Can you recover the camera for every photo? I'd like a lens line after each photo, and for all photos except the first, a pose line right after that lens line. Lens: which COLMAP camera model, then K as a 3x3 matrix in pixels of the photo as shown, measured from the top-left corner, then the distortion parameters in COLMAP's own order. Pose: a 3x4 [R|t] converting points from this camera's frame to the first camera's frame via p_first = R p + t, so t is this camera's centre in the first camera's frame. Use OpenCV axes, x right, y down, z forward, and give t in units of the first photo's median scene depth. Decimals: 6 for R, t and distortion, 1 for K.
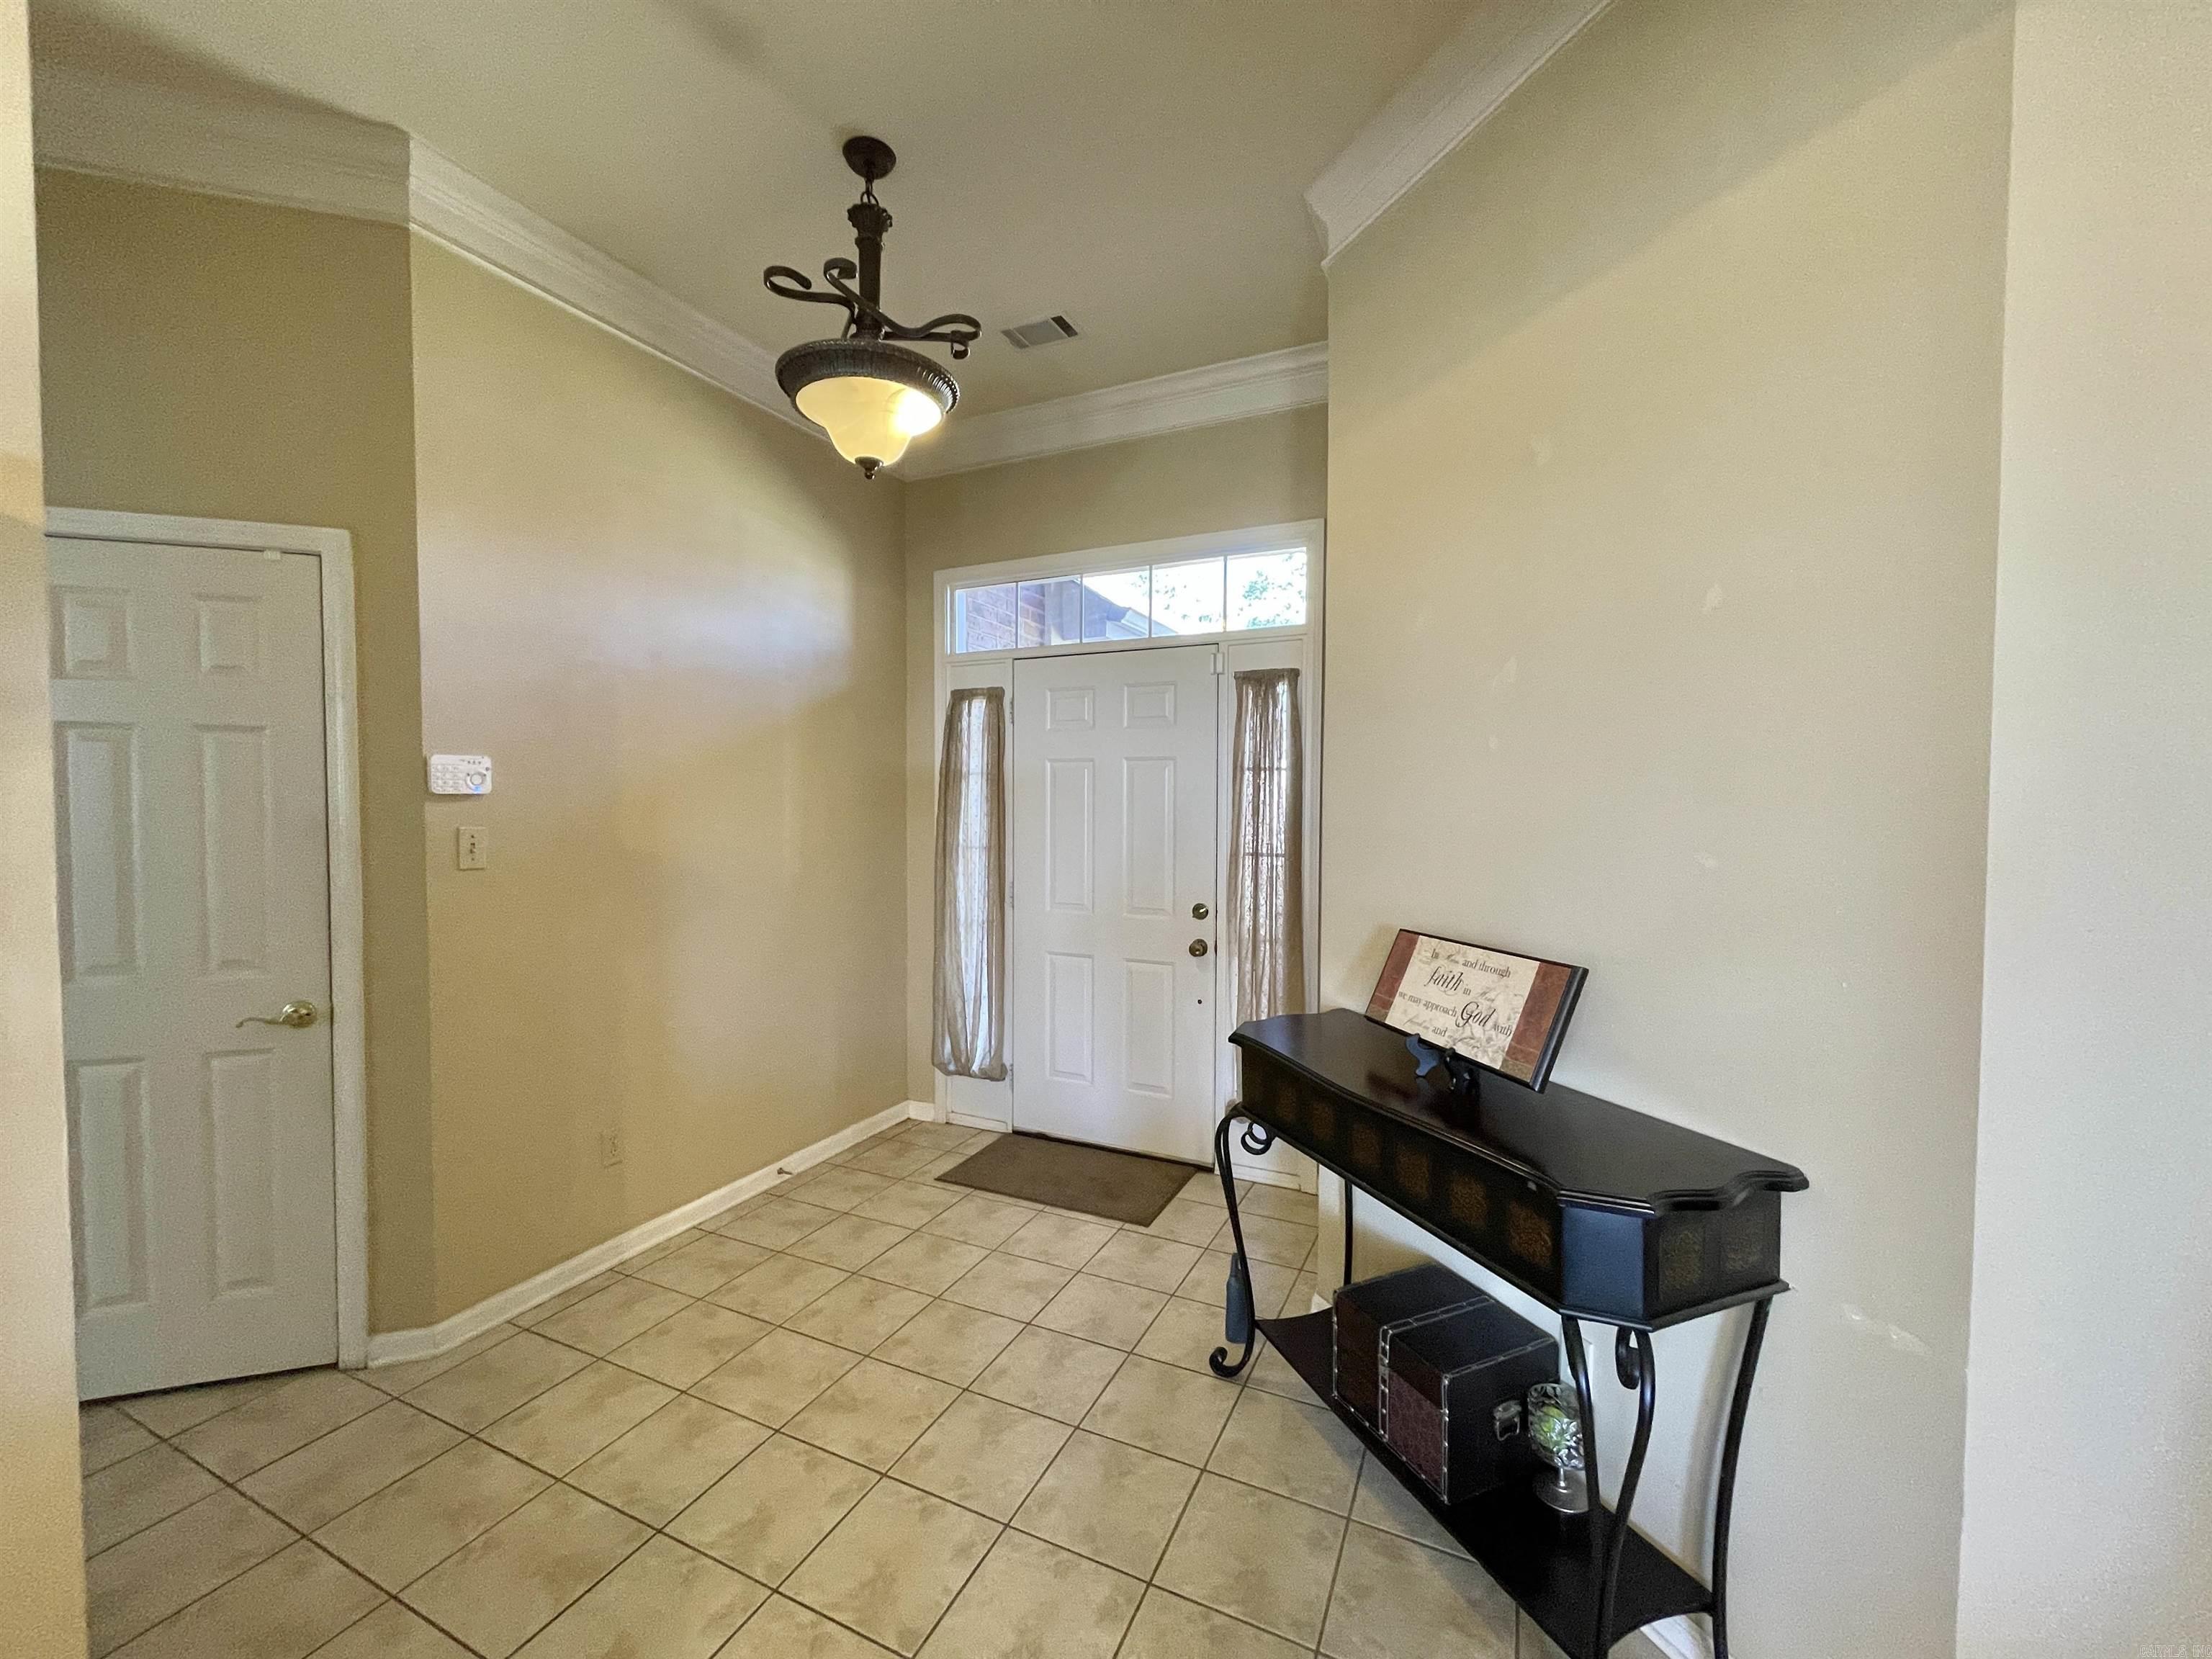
lens RADIAL K [[893.8, 0, 1103.8], [0, 893.8, 829.4], [0, 0, 1]] dist [-0.000299, -0.000016]
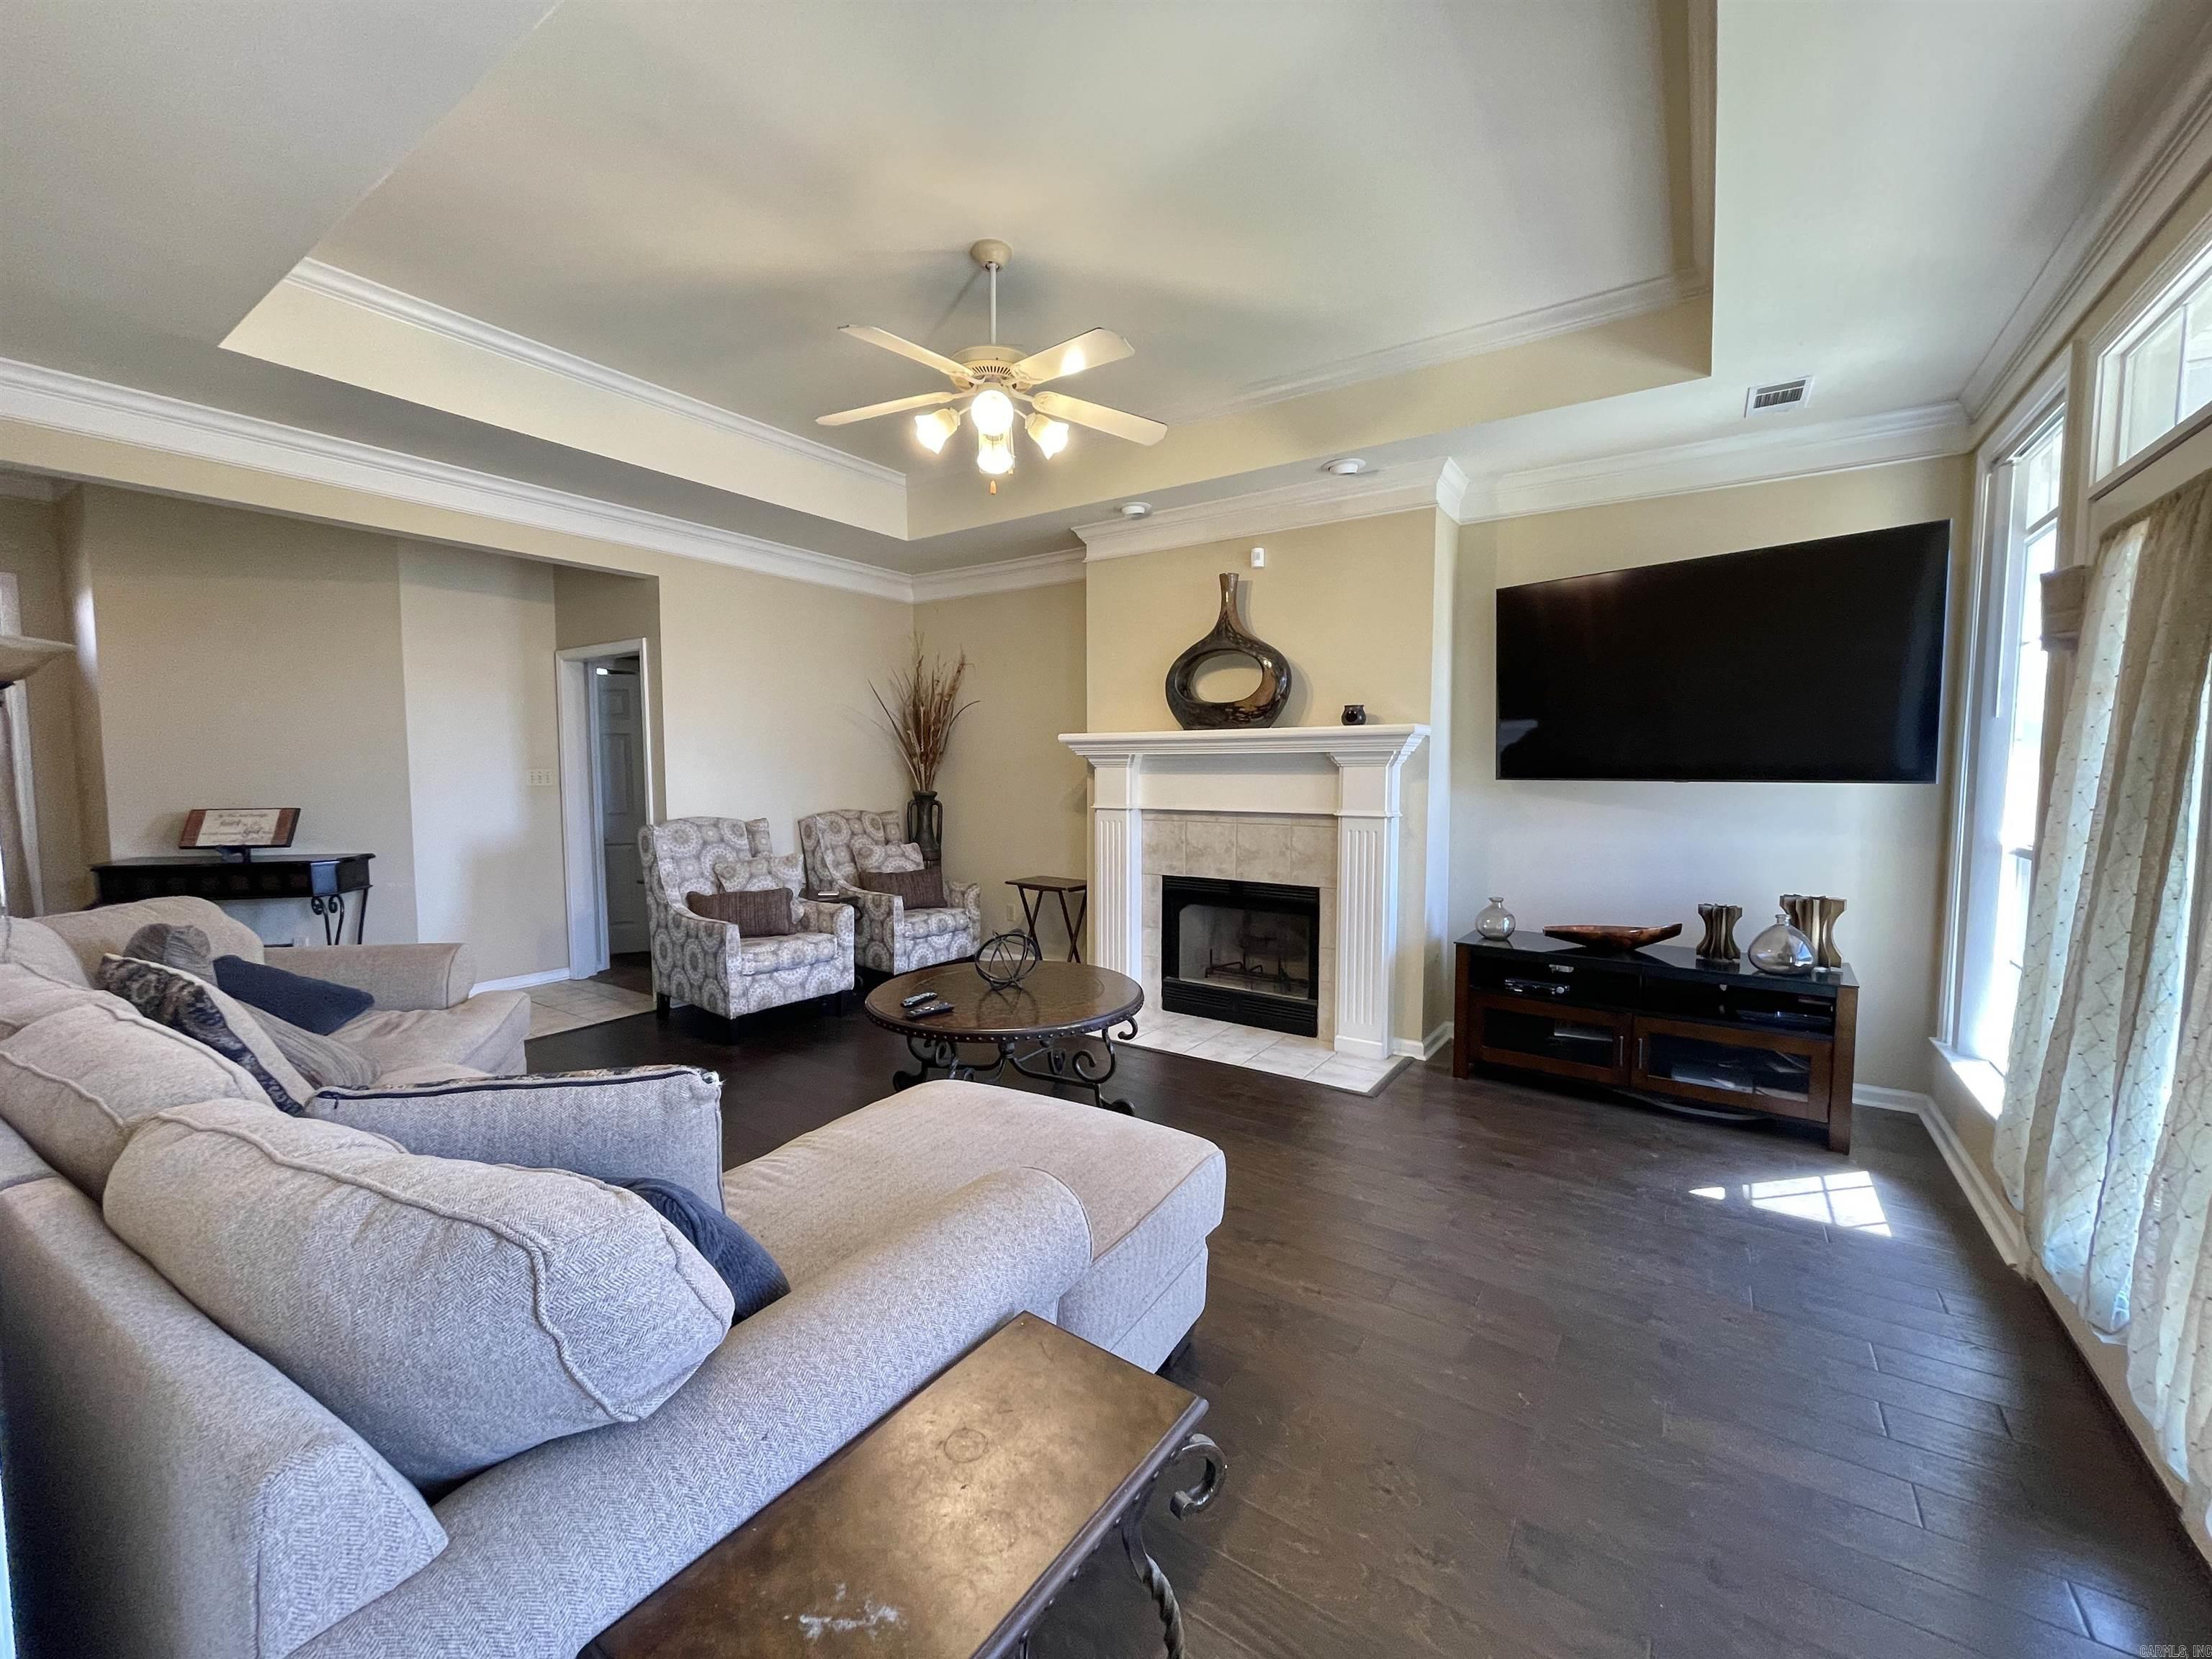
lens RADIAL K [[893.8, 0, 1105.5], [0, 893.8, 829.4], [0, 0, 1]] dist [-0.000299, -0.000016]
pose [[0.150824, -0.077739, 0.985499, -2.294583], [0.031767, 0.996769, 0.073766, 0.092437], [-0.988050, 0.020181, 0.152806, -2.455085]]
